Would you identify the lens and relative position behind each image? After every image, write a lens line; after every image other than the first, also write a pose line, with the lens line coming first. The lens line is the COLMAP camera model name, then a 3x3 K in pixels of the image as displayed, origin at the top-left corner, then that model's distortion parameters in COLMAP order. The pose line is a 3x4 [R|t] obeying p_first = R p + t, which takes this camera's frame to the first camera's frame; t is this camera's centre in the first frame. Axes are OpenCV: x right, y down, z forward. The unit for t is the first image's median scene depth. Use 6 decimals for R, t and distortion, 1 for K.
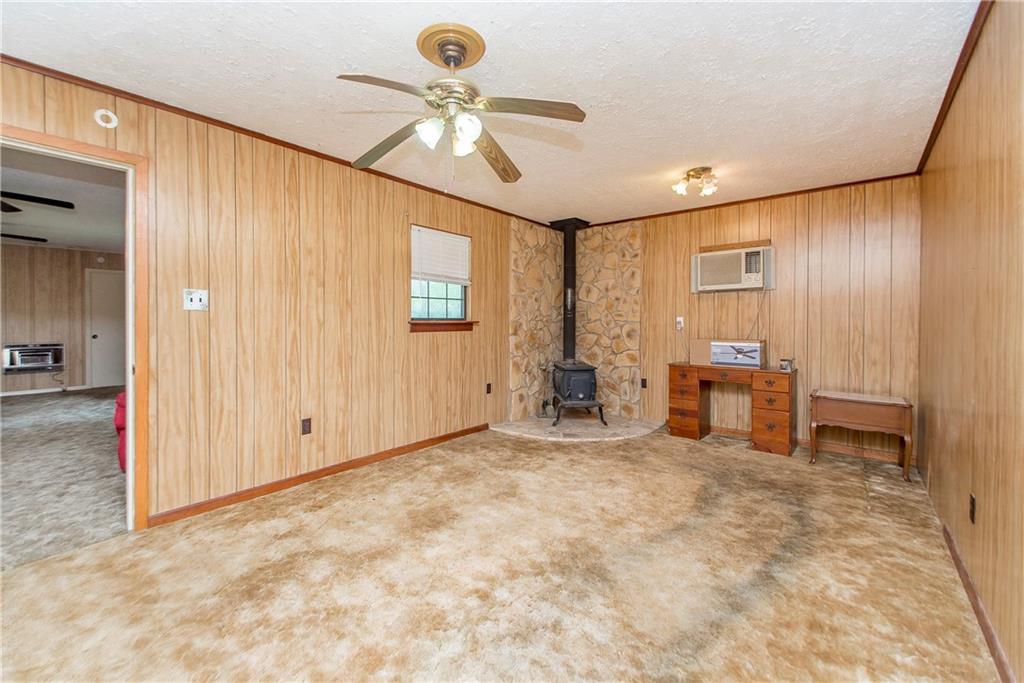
lens RADIAL K [[420.4, 0, 486.6], [0, 420.4, 324.0], [0, 0, 1]] dist [0.007945, -0.002601]
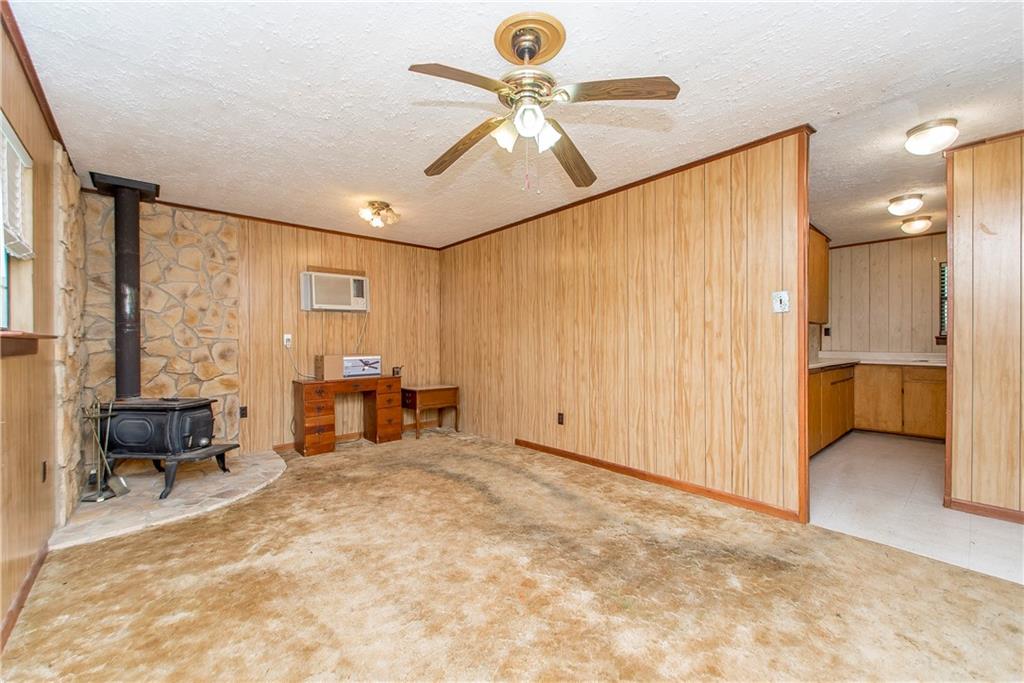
lens RADIAL K [[420.4, 0, 512.8], [0, 420.4, 343.1], [0, 0, 1]] dist [0.007945, -0.002601]
pose [[0.106159, -0.006022, 0.994331, -0.436412], [0.014886, 0.999879, 0.004467, 0.007077], [-0.994238, 0.014327, 0.106236, 0.394355]]
